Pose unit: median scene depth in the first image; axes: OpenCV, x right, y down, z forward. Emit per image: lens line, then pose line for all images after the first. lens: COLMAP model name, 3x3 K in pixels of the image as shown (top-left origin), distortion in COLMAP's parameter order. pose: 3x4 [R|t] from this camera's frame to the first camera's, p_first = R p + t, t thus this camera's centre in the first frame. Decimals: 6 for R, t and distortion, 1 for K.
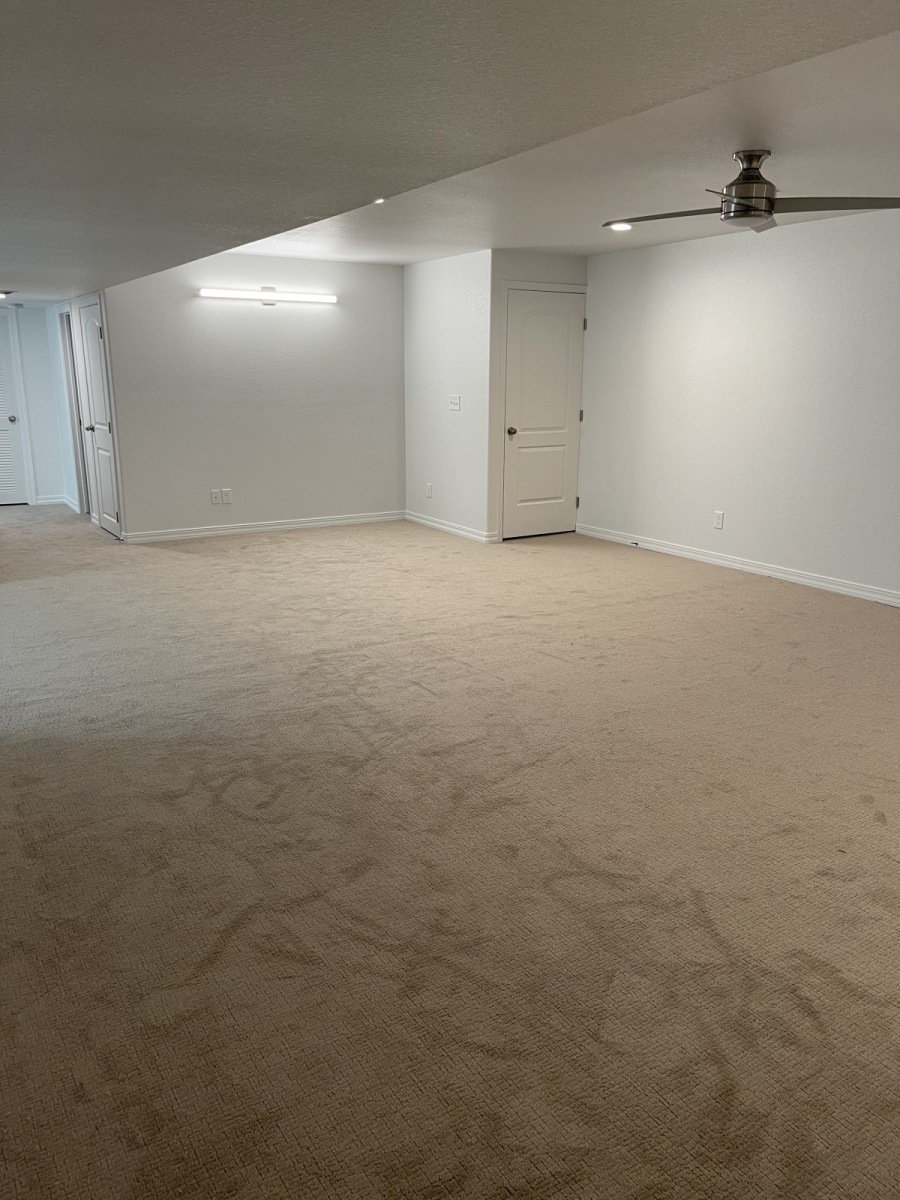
lens RADIAL K [[897.5, 0, 465.6], [0, 897.5, 605.6], [0, 0, 1]] dist [0.076923, -0.129568]
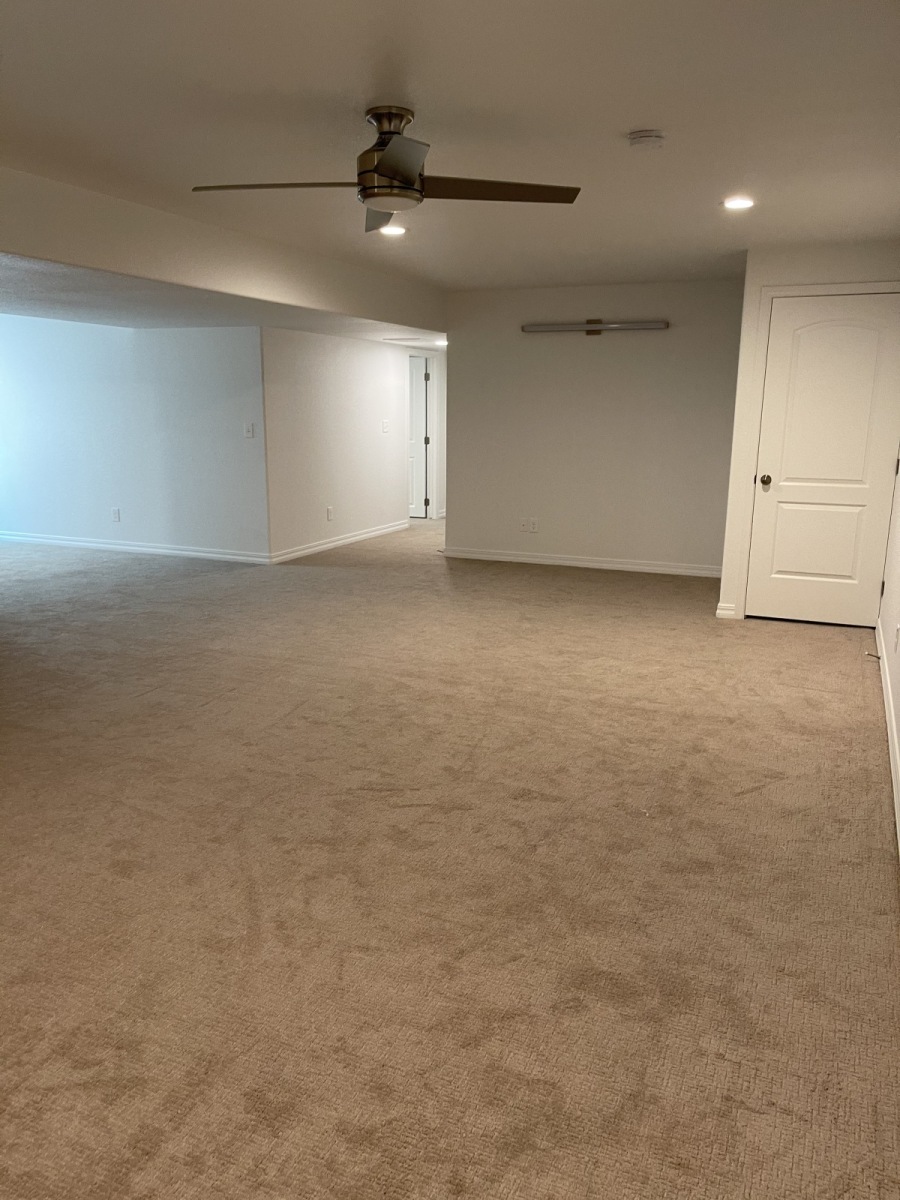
lens RADIAL K [[897.5, 0, 465.6], [0, 897.5, 605.6], [0, 0, 1]] dist [0.076923, -0.129568]
pose [[0.562792, 0.174072, -0.808062, 0.767362], [-0.210560, 0.975517, 0.063495, -0.116416], [0.799330, 0.134411, 0.585666, 0.491733]]
